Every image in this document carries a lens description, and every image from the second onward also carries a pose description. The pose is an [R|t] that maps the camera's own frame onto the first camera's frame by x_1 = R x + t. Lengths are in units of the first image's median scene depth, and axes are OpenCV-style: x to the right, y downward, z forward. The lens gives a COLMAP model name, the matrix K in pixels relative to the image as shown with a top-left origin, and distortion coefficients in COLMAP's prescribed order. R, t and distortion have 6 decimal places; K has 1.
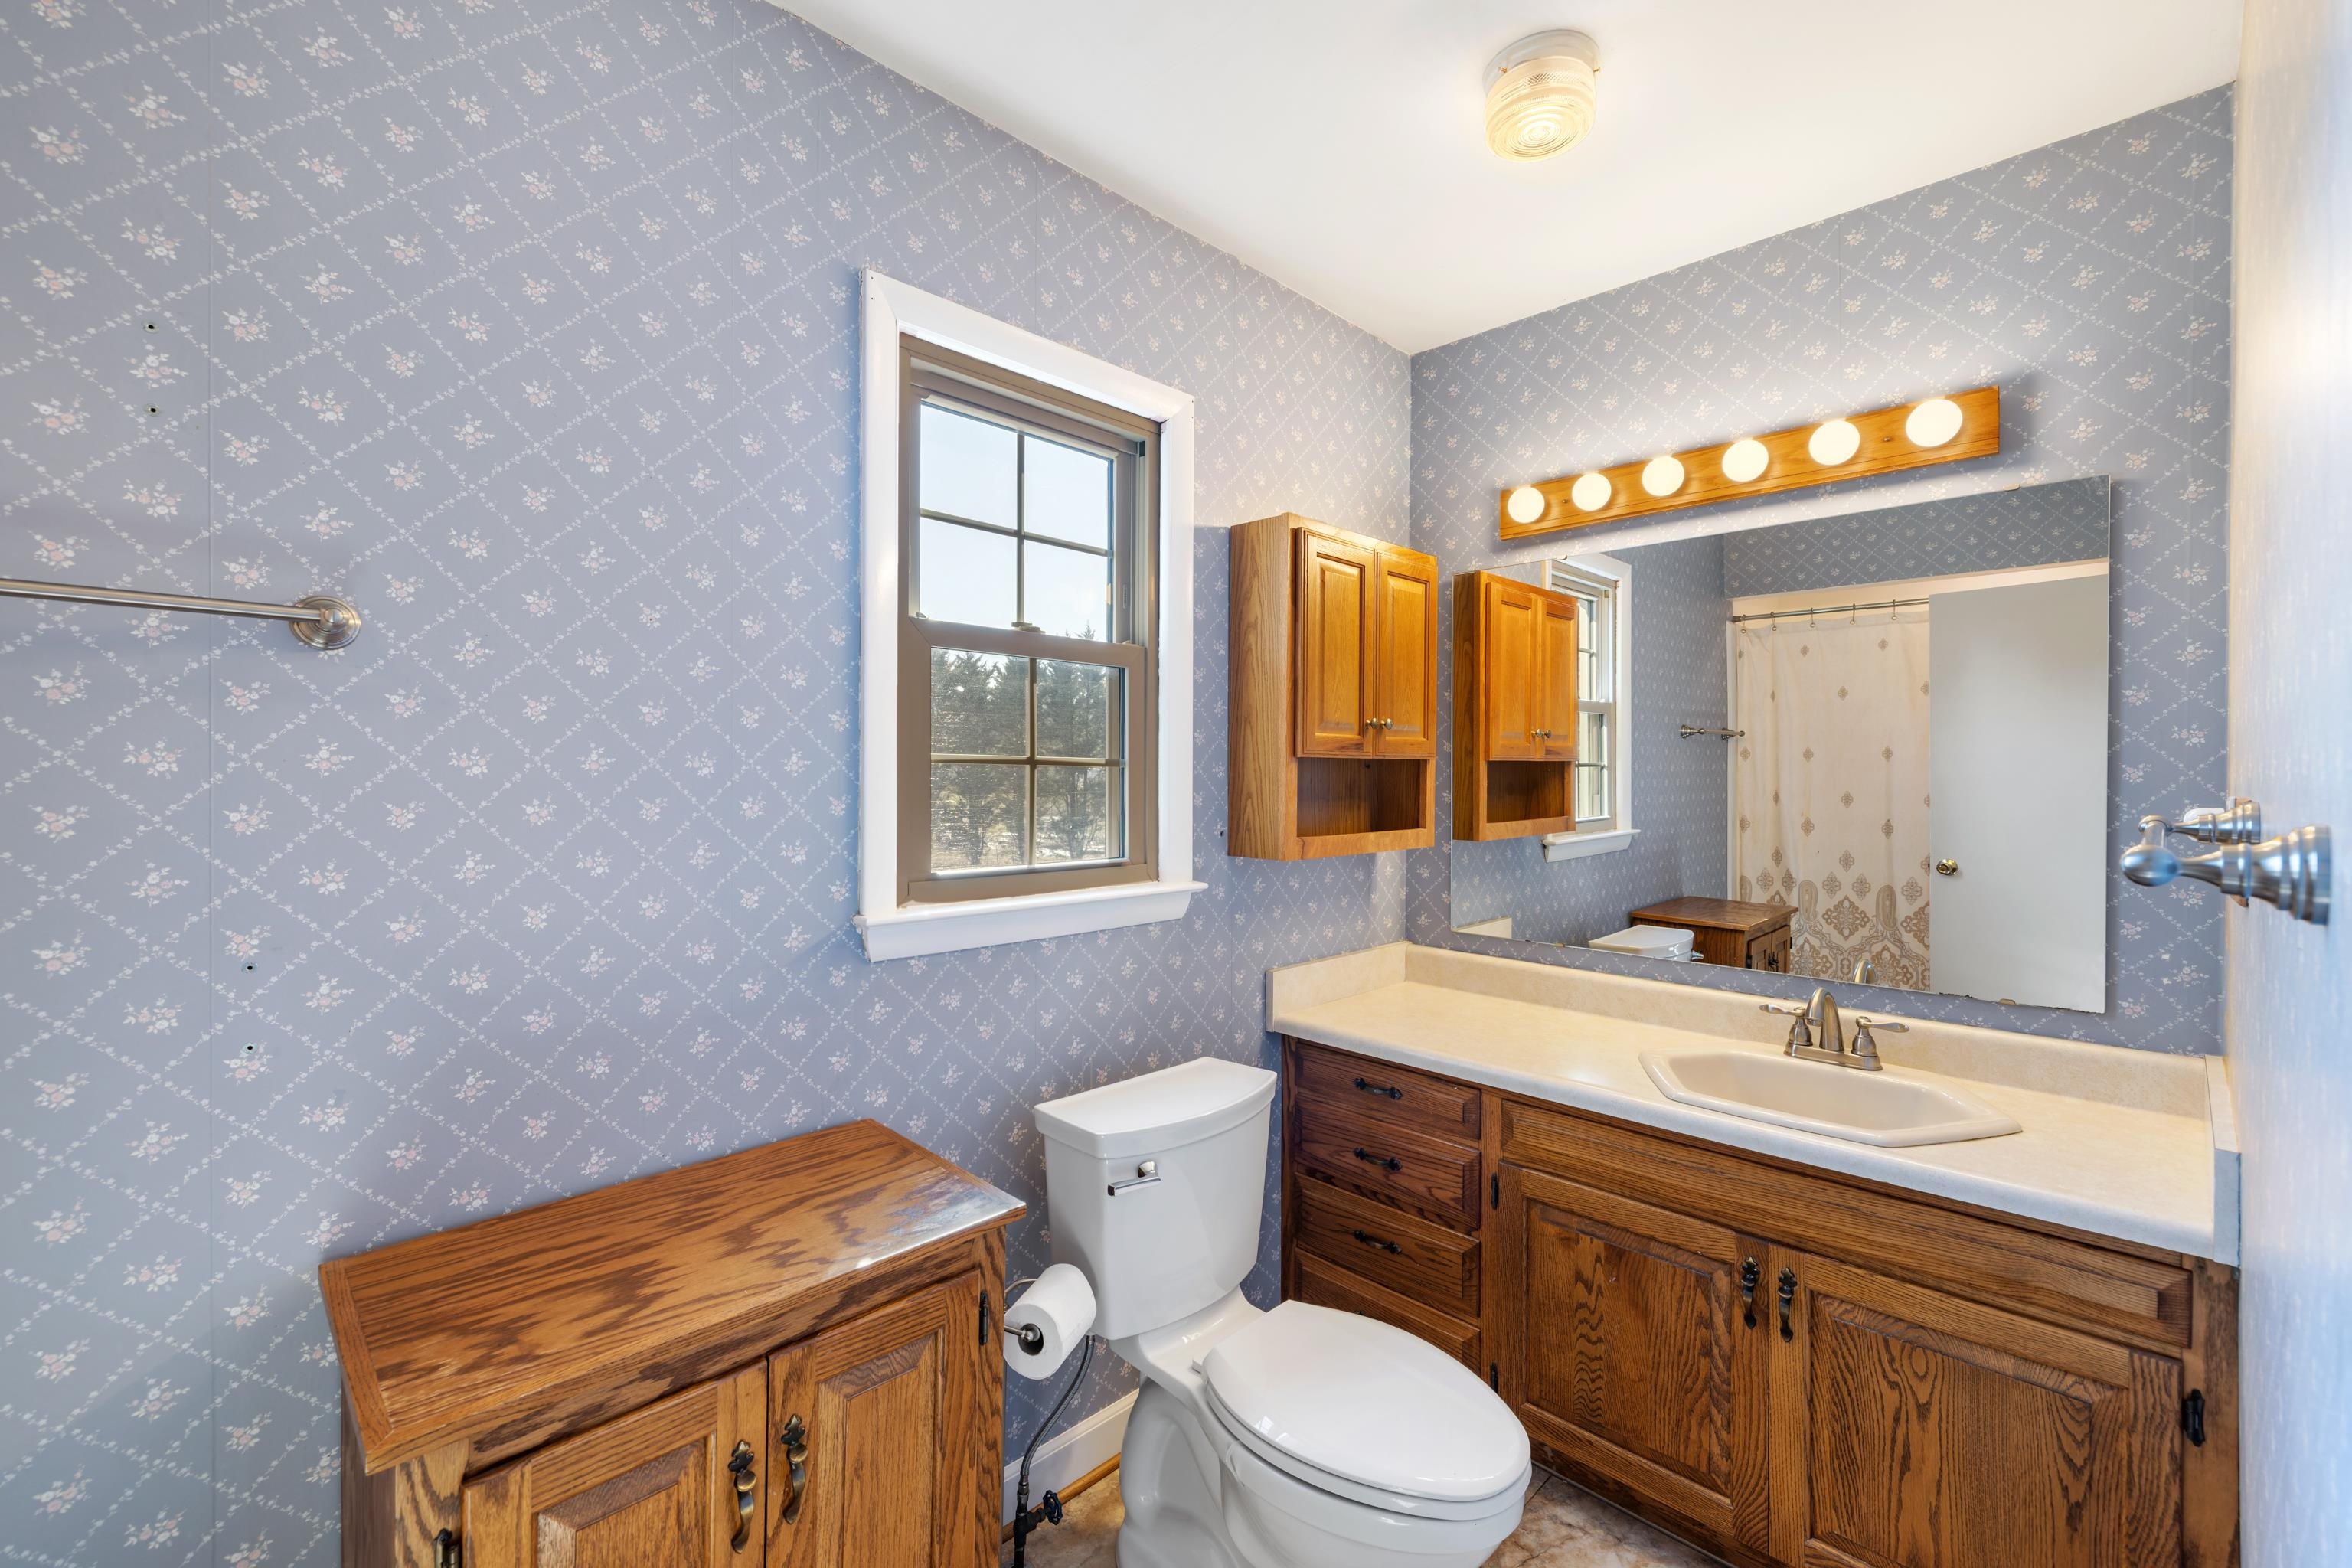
lens RADIAL K [[991.4, 0, 1173.4], [0, 991.4, 780.0], [0, 0, 1]] dist [0.001178, -0.000104]
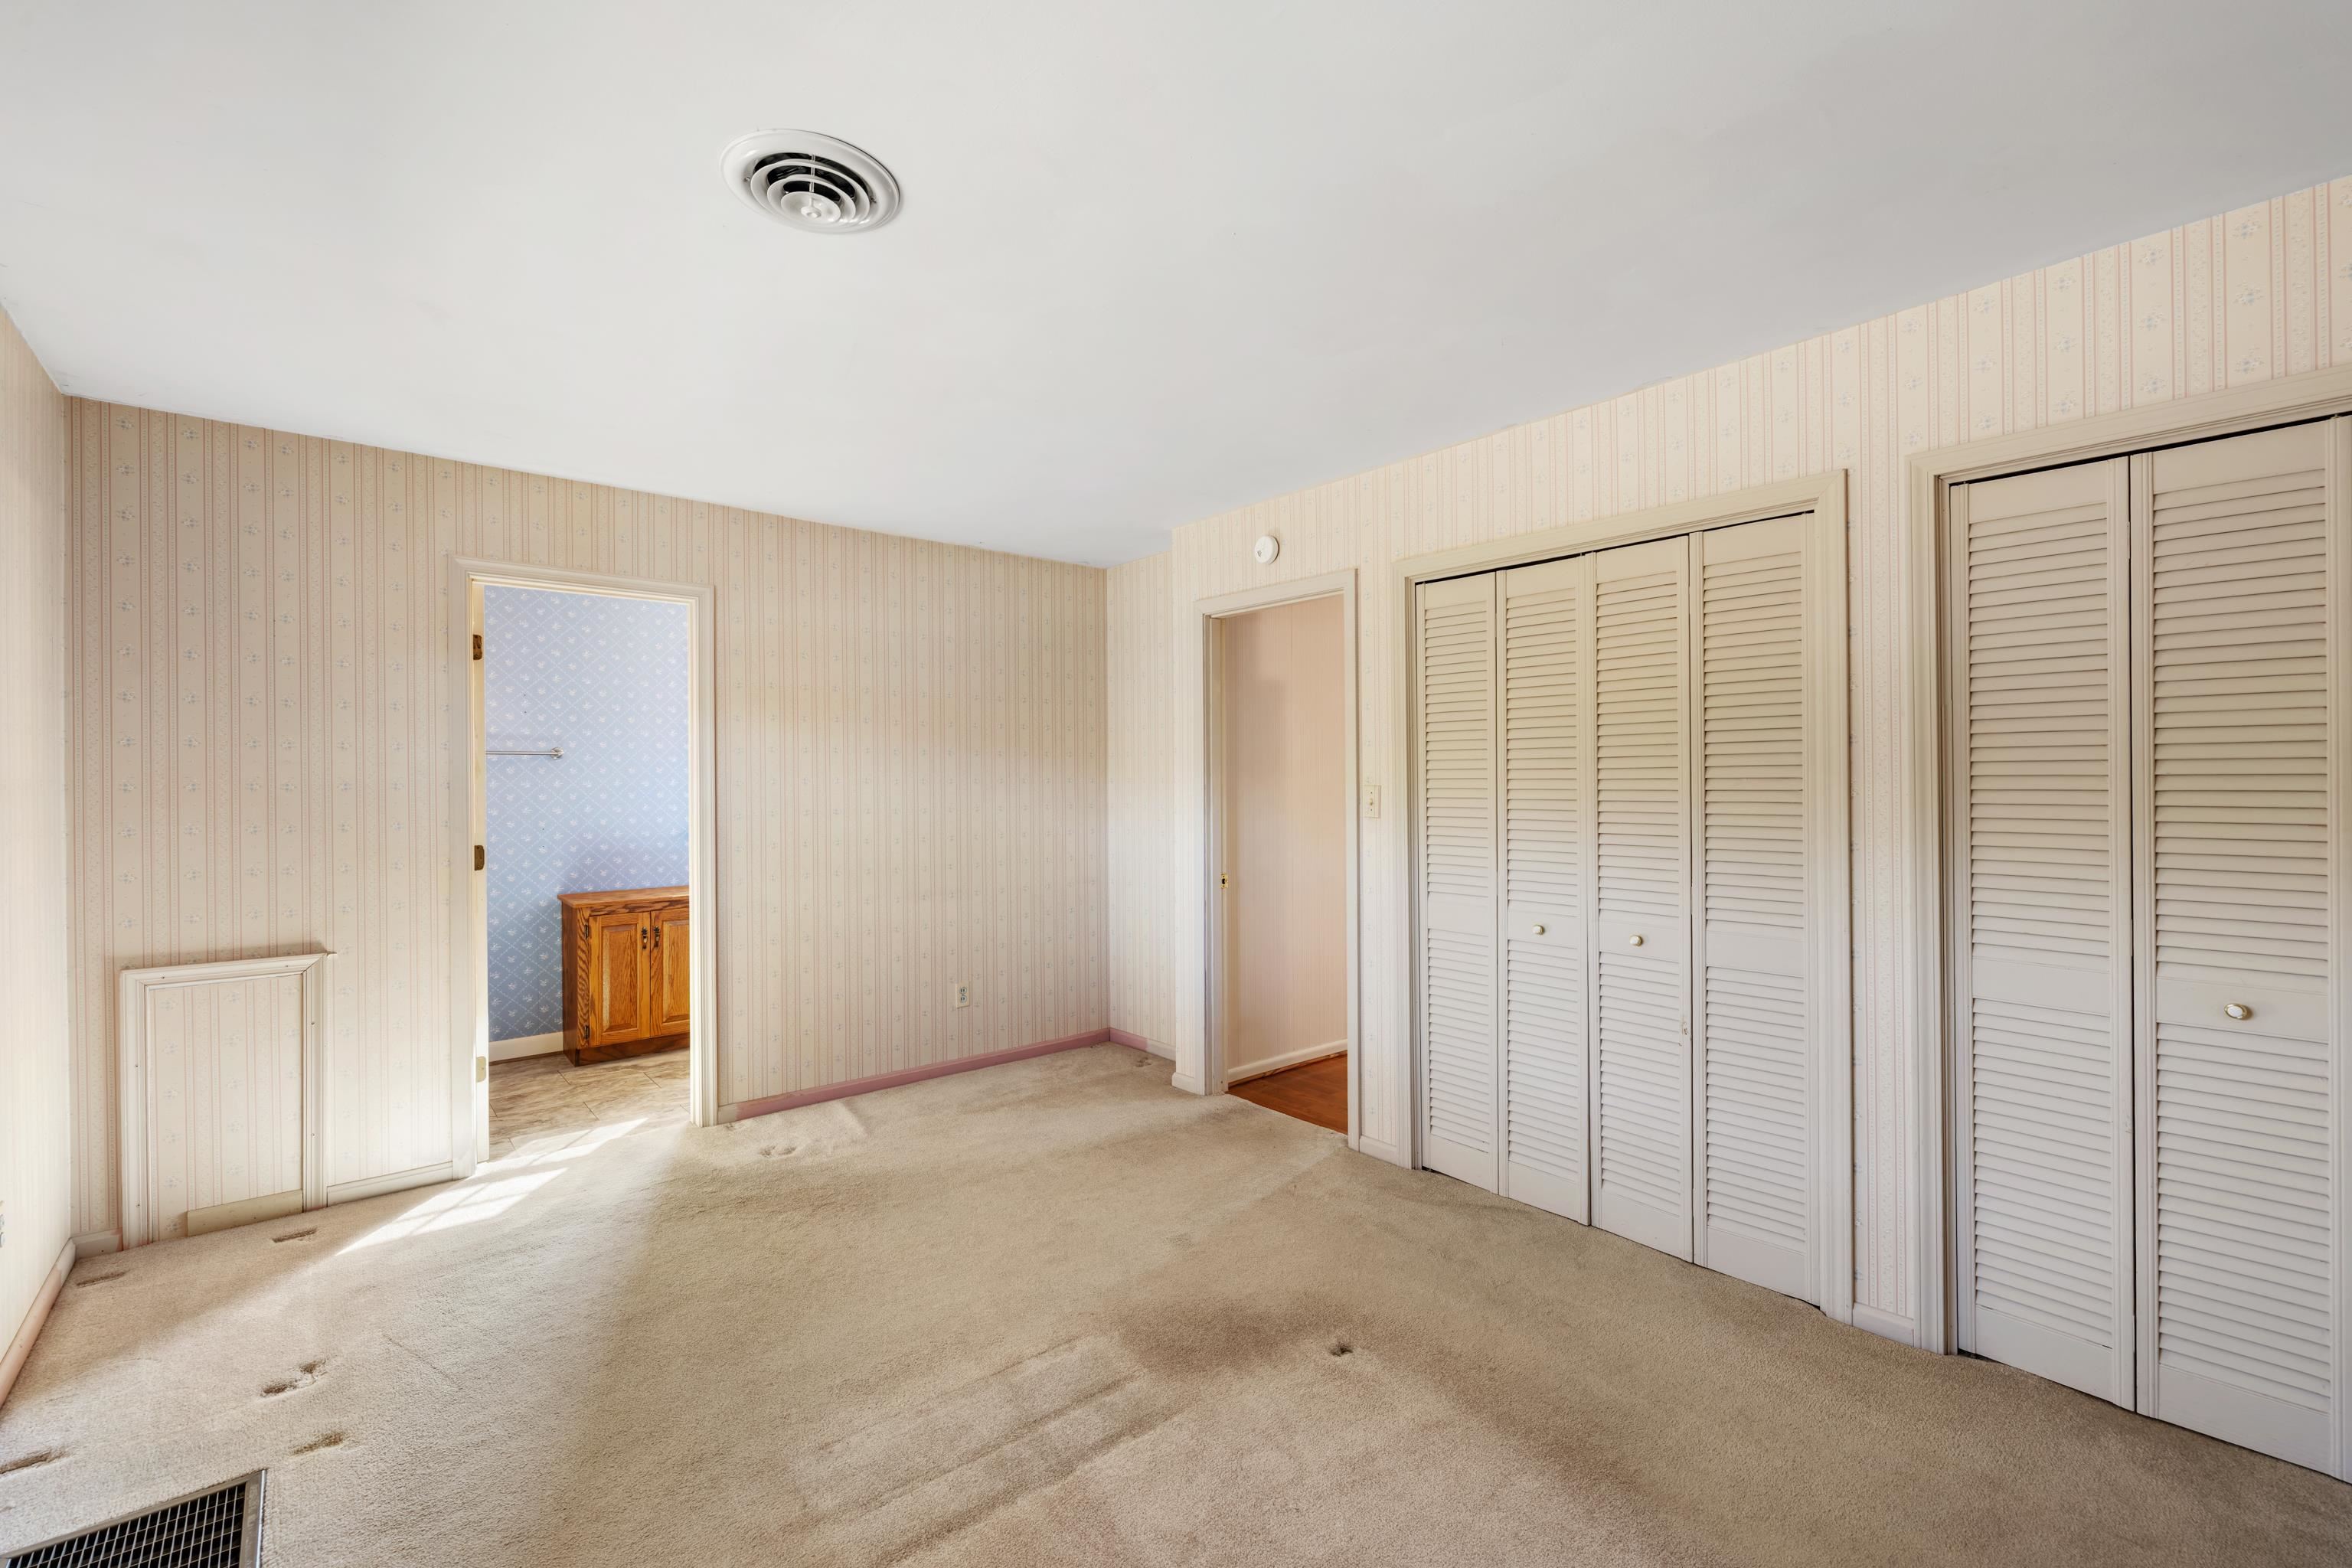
lens RADIAL K [[991.4, 0, 1178.2], [0, 991.4, 781.3], [0, 0, 1]] dist [0.001178, -0.000104]
pose [[0.997879, -0.008272, -0.064563, 2.338018], [0.008332, 0.999965, 0.000660, -0.013412], [0.064555, -0.001196, 0.997913, -3.442557]]
